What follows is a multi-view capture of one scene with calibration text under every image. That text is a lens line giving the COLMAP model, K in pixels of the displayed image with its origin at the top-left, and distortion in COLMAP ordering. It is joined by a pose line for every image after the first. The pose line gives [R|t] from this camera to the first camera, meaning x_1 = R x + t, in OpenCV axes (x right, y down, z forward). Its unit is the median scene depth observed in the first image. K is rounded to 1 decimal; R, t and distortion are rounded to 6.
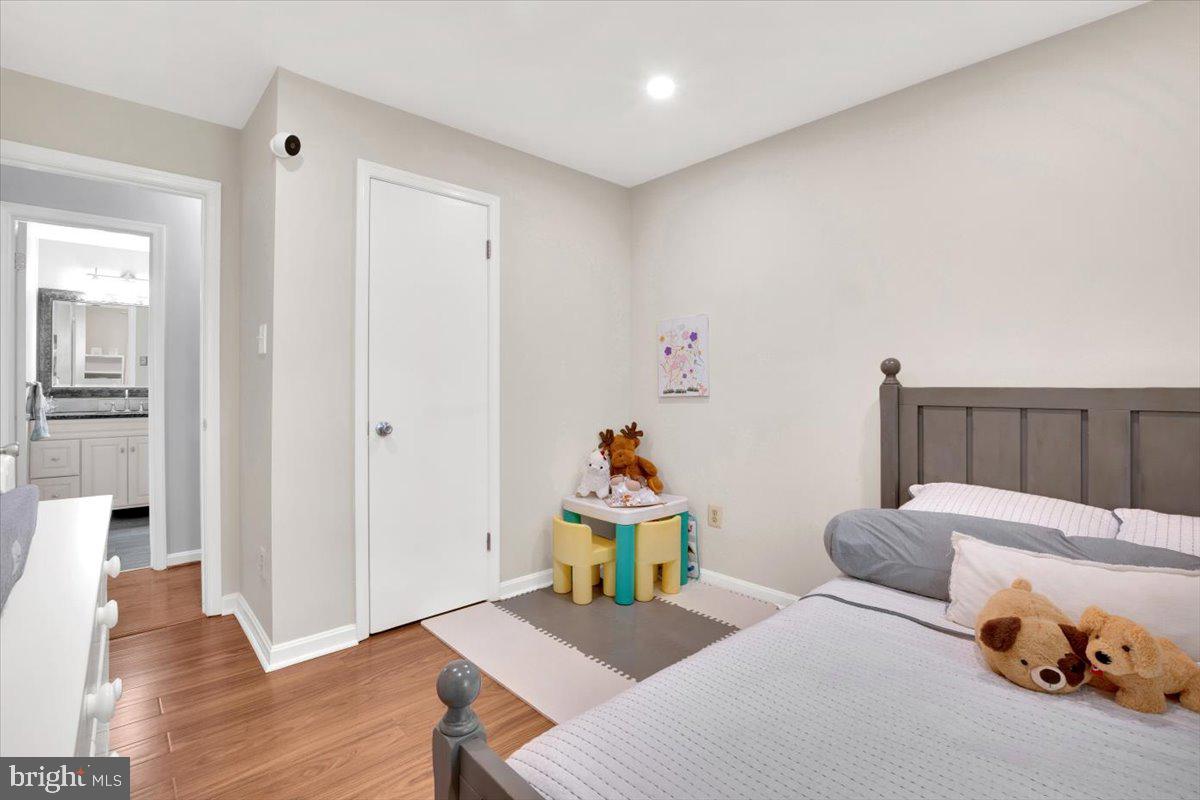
lens RADIAL K [[543.3, 0, 592.7], [0, 543.3, 394.4], [0, 0, 1]] dist [-0.034054, 0.004773]
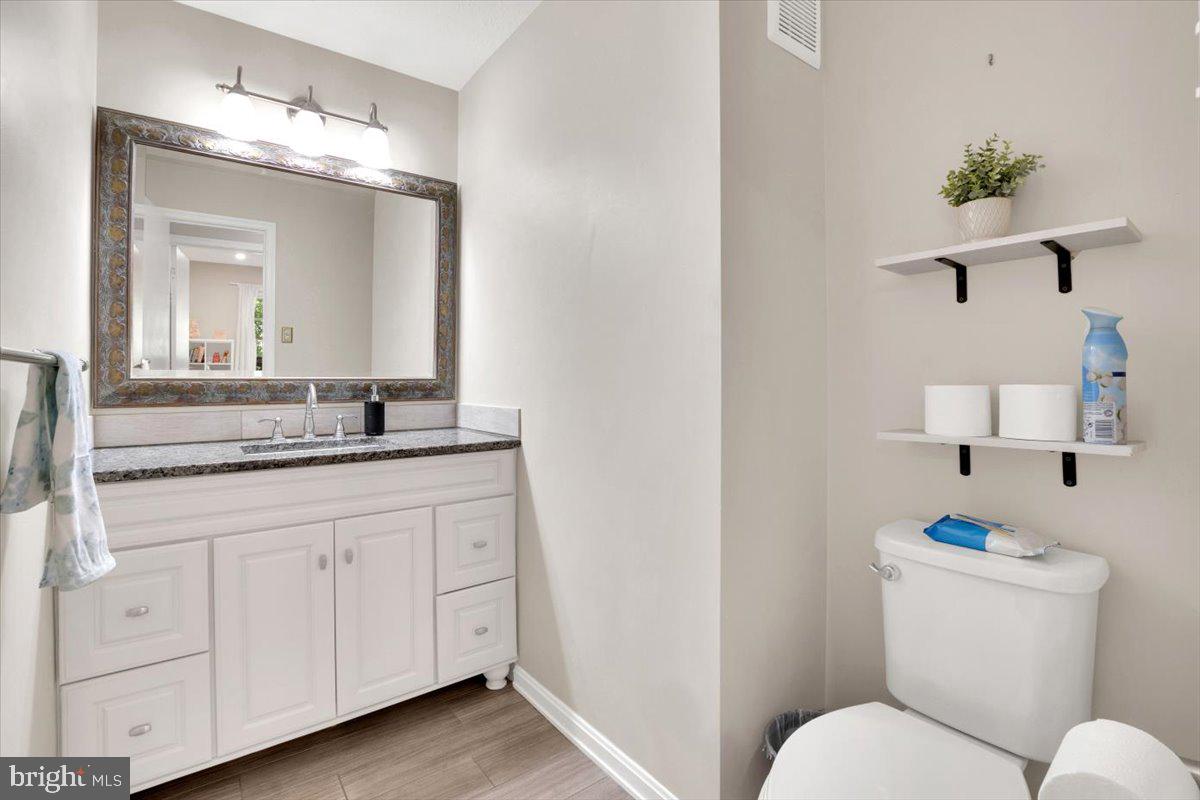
lens RADIAL K [[543.3, 0, 598.0], [0, 543.3, 386.8], [0, 0, 1]] dist [-0.034054, 0.004773]
pose [[0.995302, -0.005087, -0.096684, -0.669352], [0.004970, 0.999987, -0.001451, -0.005602], [0.096690, 0.000964, 0.995314, 0.666225]]
